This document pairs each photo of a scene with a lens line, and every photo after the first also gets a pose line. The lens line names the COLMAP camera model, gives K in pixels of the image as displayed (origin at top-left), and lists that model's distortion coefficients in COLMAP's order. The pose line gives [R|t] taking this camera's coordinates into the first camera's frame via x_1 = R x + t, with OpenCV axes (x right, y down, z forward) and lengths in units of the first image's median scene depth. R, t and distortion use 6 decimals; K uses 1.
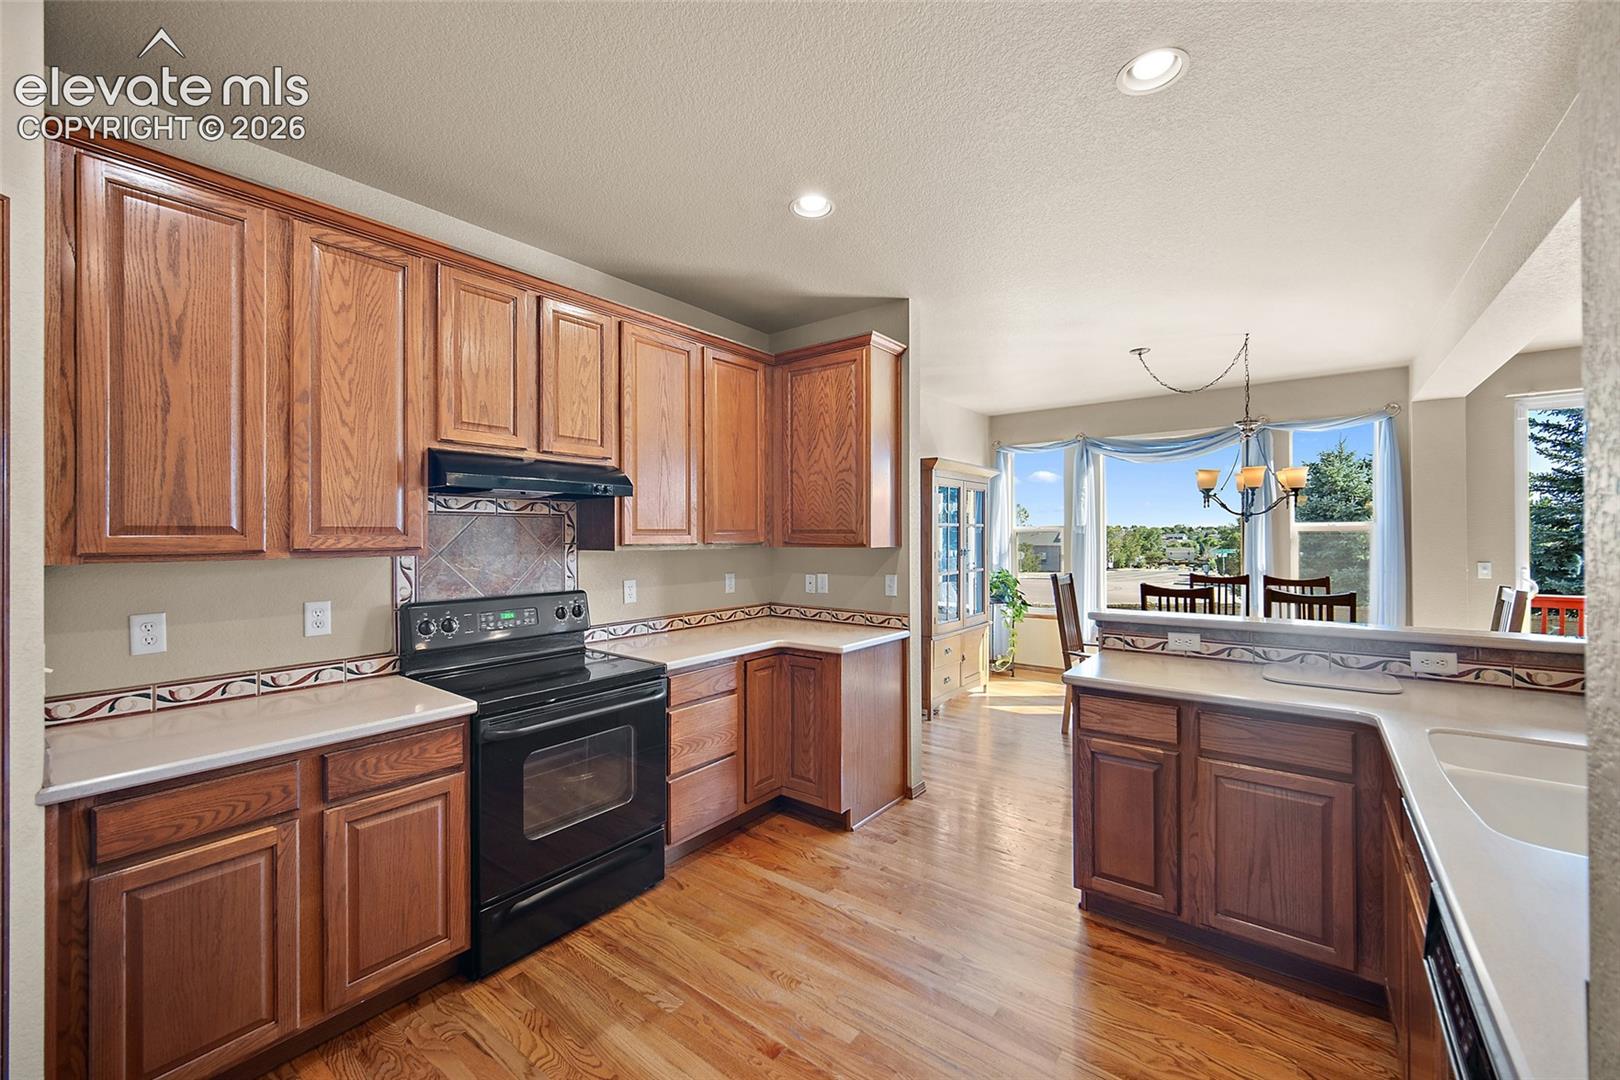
lens RADIAL K [[635.1, 0, 812.1], [0, 635.1, 530.0], [0, 0, 1]] dist [-0.002490, 0.000732]
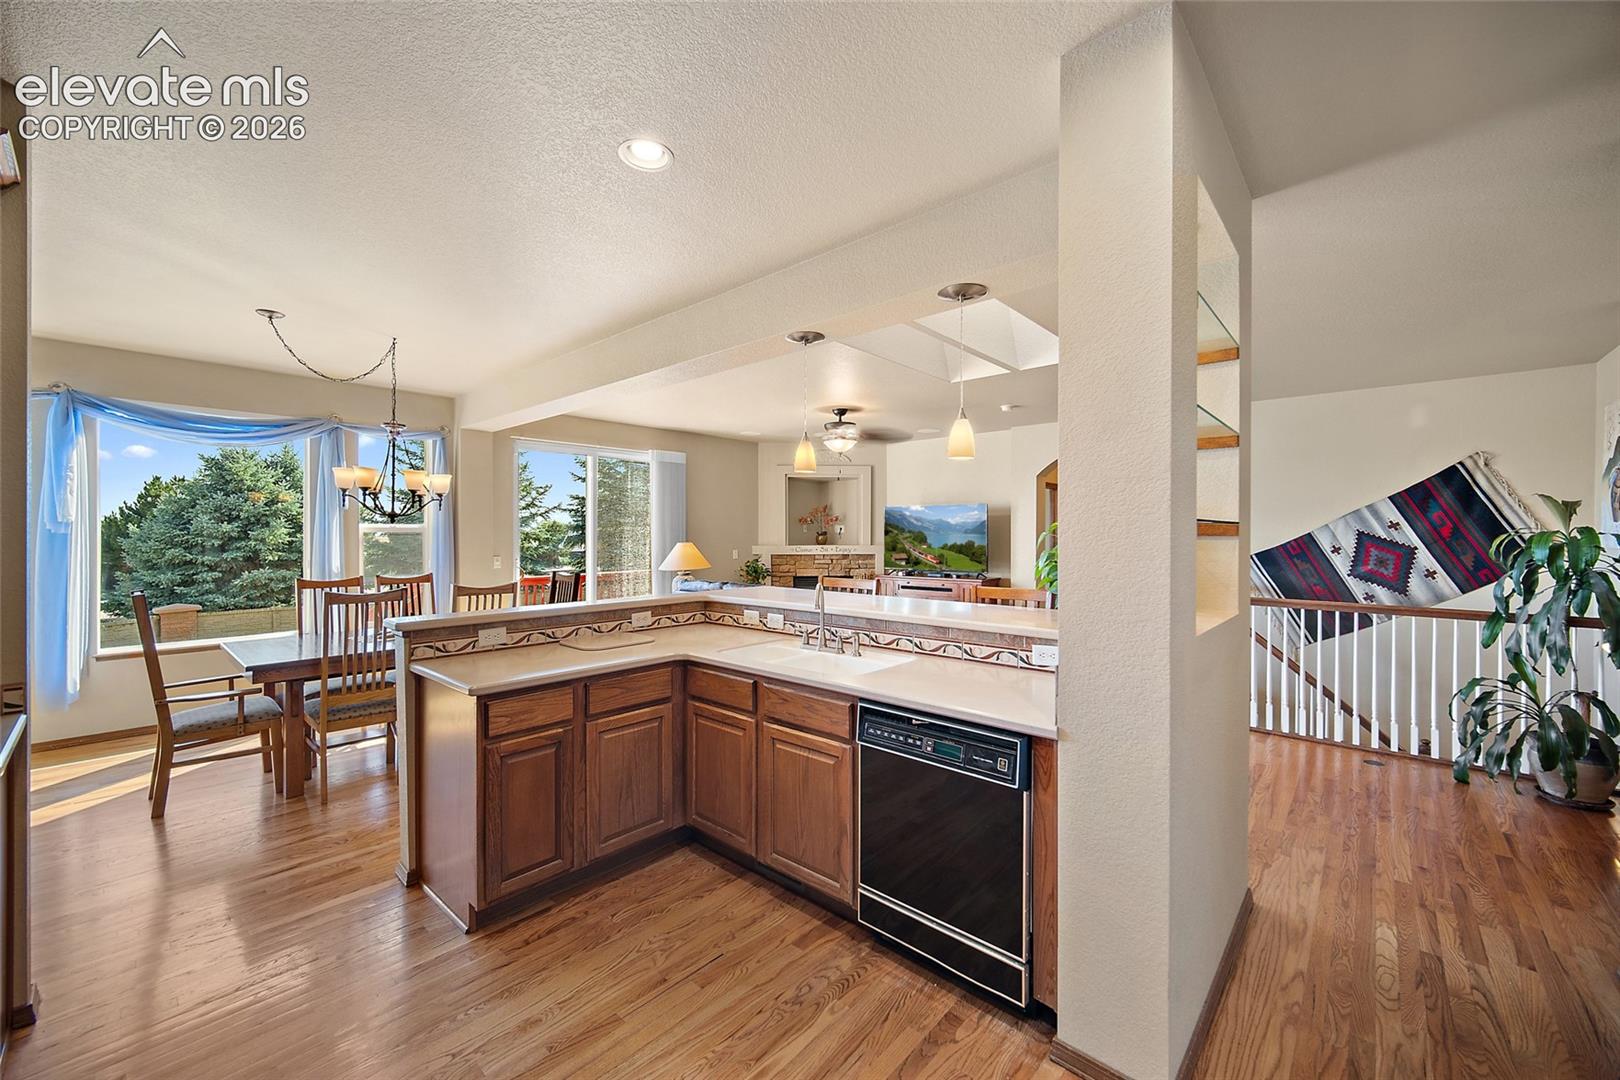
lens RADIAL K [[635.1, 0, 815.1], [0, 635.1, 531.5], [0, 0, 1]] dist [-0.002490, 0.000732]
pose [[0.067650, 0.008962, 0.997669, -0.509076], [-0.009179, 0.999923, -0.008359, 0.005578], [-0.997667, -0.008592, 0.067727, 0.458018]]
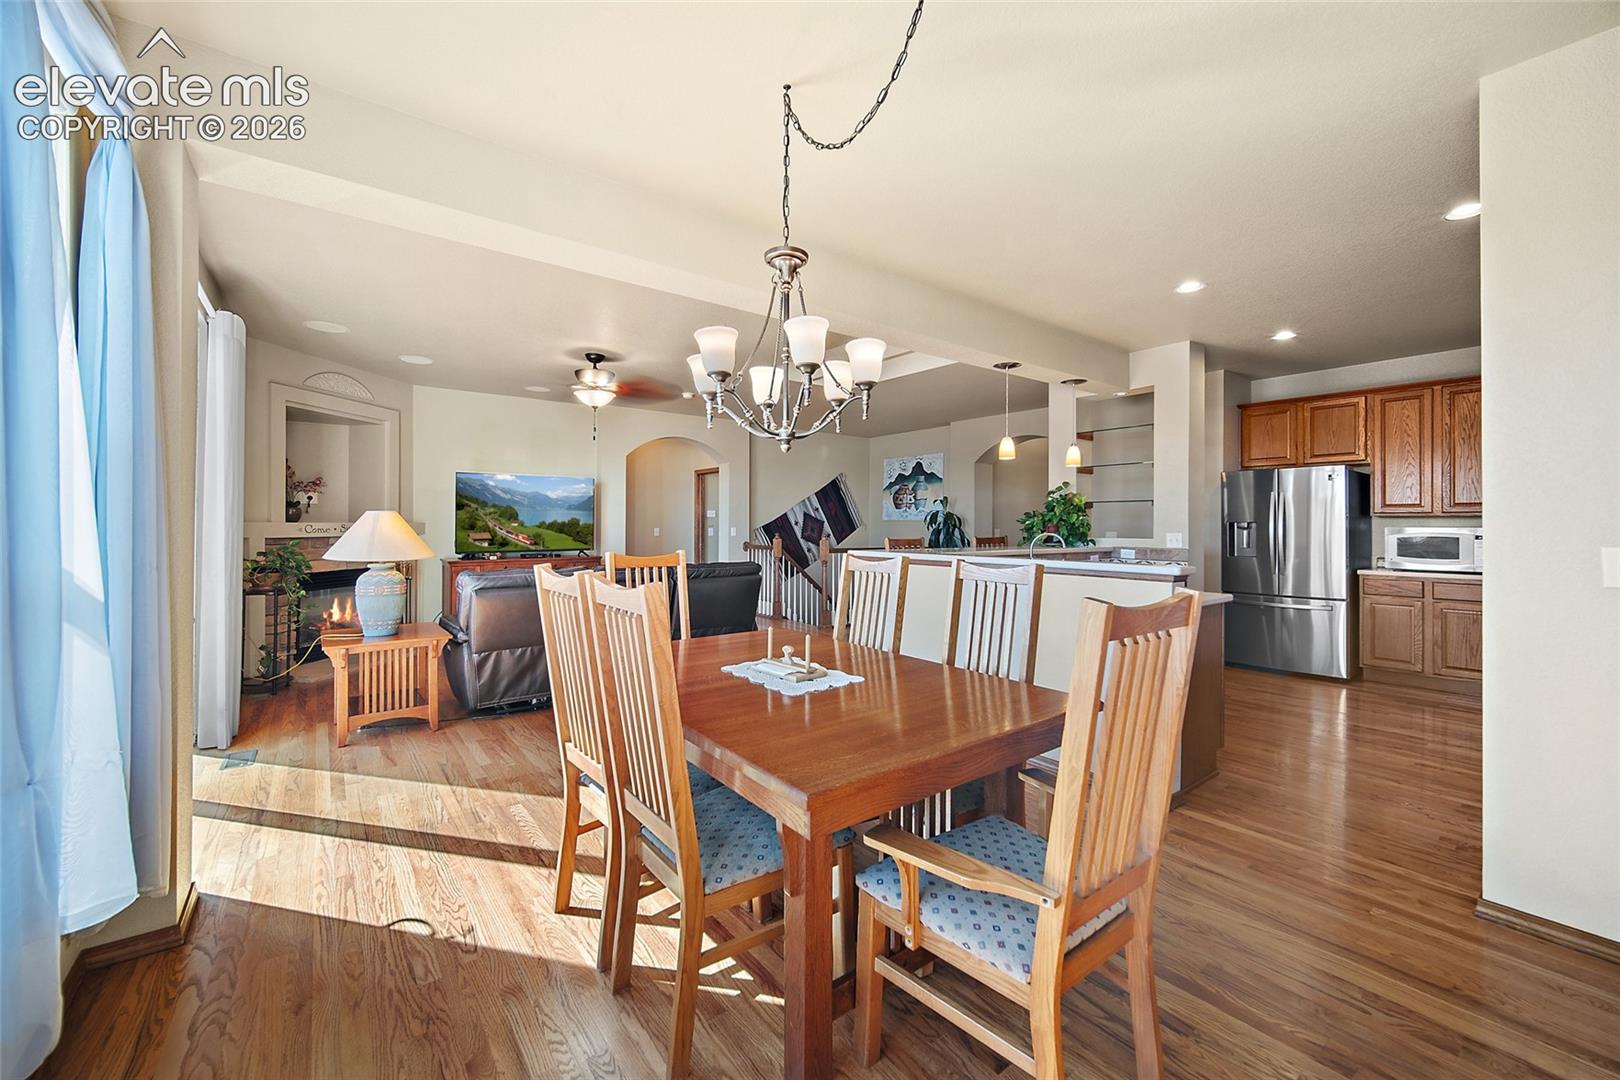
lens RADIAL K [[635.1, 0, 814.2], [0, 635.1, 528.4], [0, 0, 1]] dist [-0.002490, 0.000732]
pose [[-0.966225, 0.004459, 0.257660, 0.996833], [0.002899, 0.999975, -0.006433, 0.103585], [-0.257683, -0.005469, -0.966214, 2.675137]]
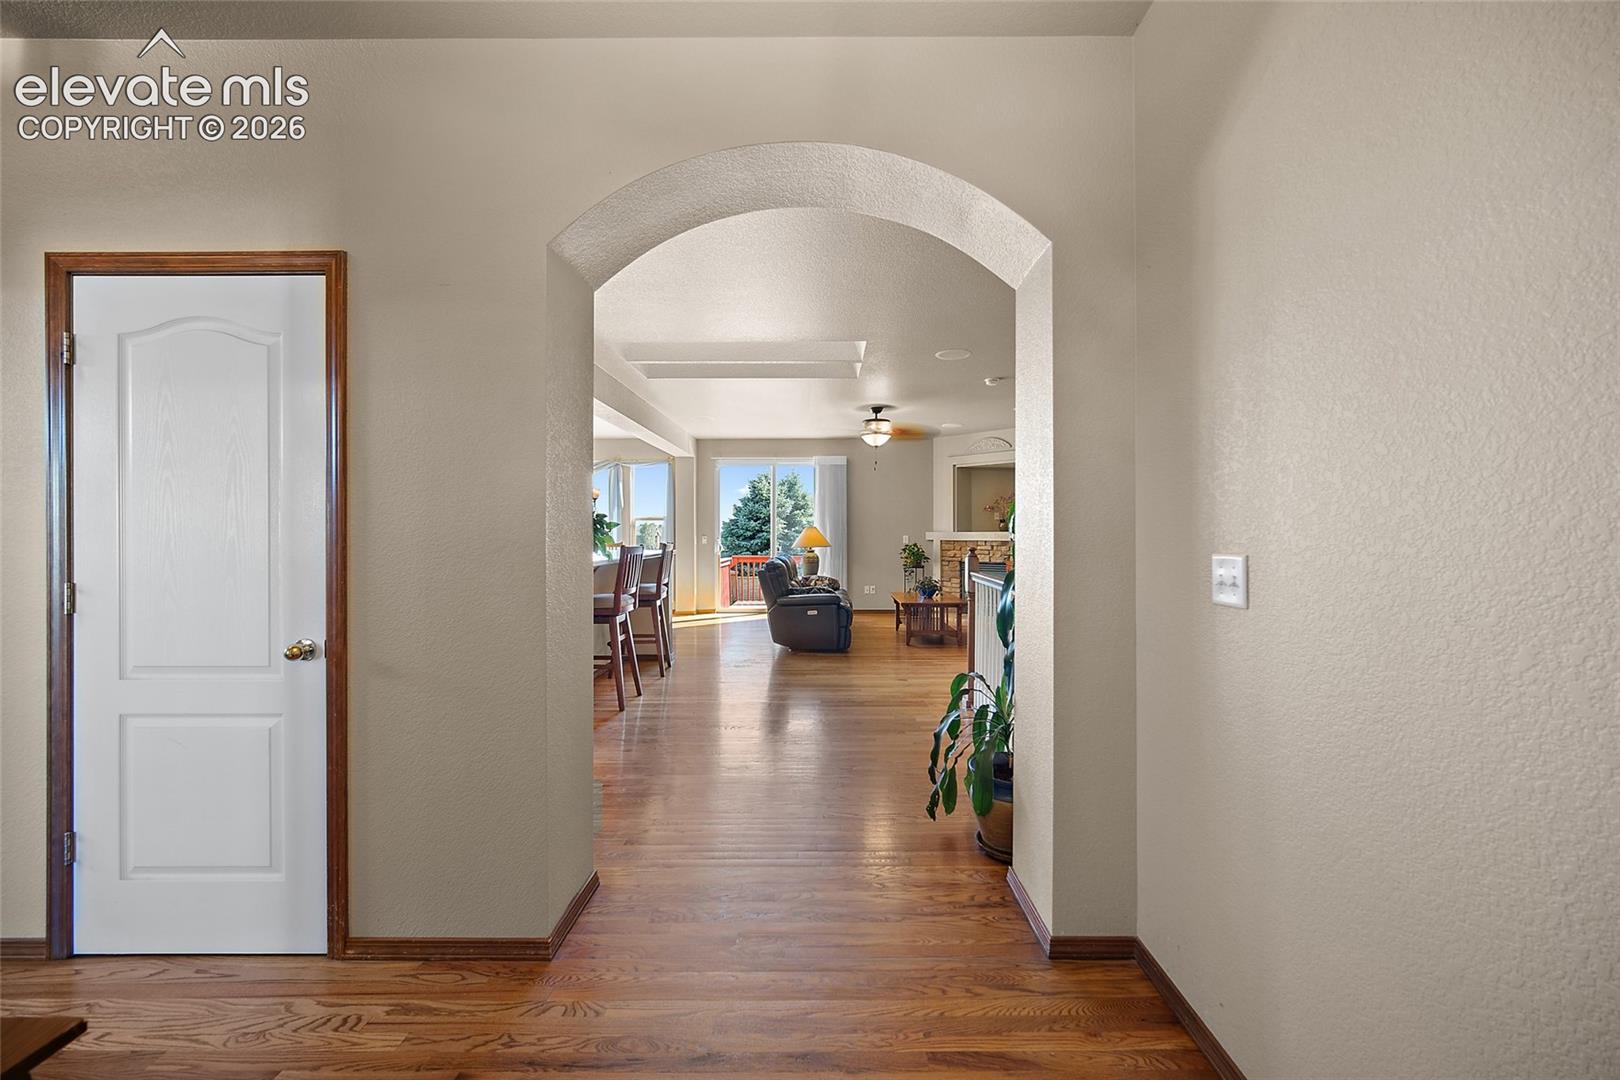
lens RADIAL K [[635.1, 0, 808.3], [0, 635.1, 536.2], [0, 0, 1]] dist [-0.002490, 0.000732]
pose [[0.803308, 0.002173, 0.595559, 0.153348], [-0.009435, 0.999914, 0.009077, 0.057946], [-0.595489, -0.012911, 0.803260, -1.887045]]
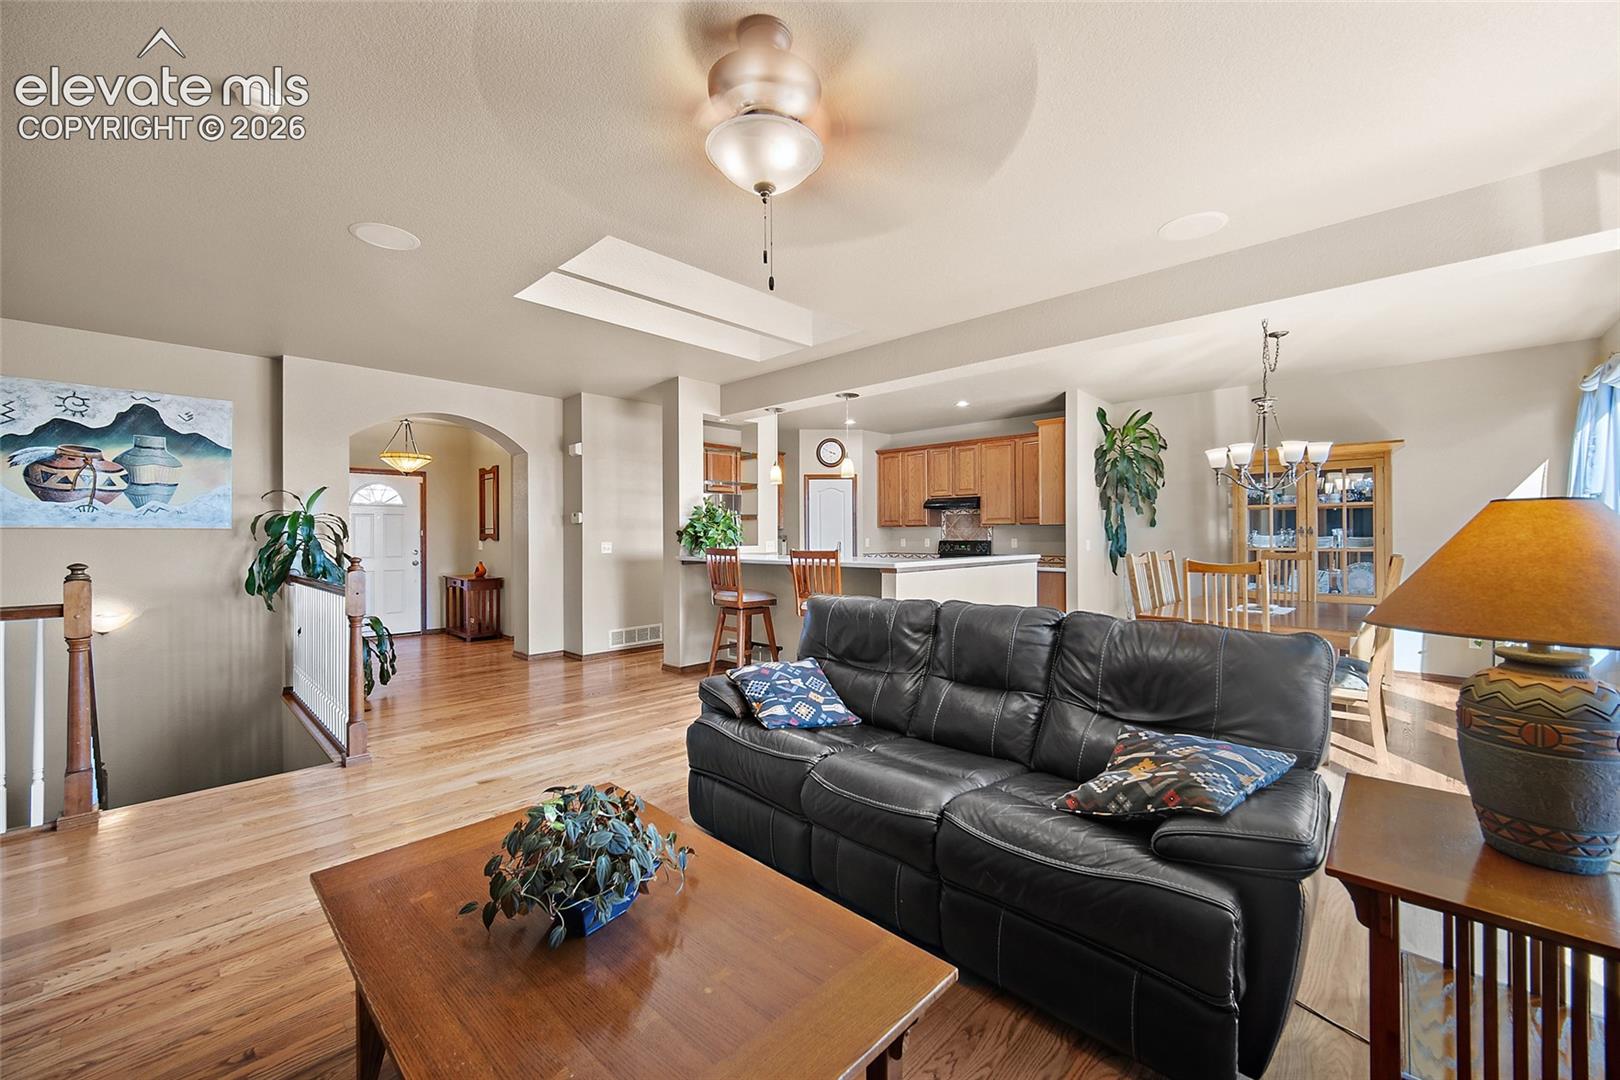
lens RADIAL K [[635.1, 0, 821.1], [0, 635.1, 529.4], [0, 0, 1]] dist [-0.002490, 0.000732]
pose [[-0.089275, -0.000830, -0.996007, 3.191642], [0.012547, 0.999919, -0.001958, 0.055341], [0.995928, -0.012672, -0.089257, 0.676552]]
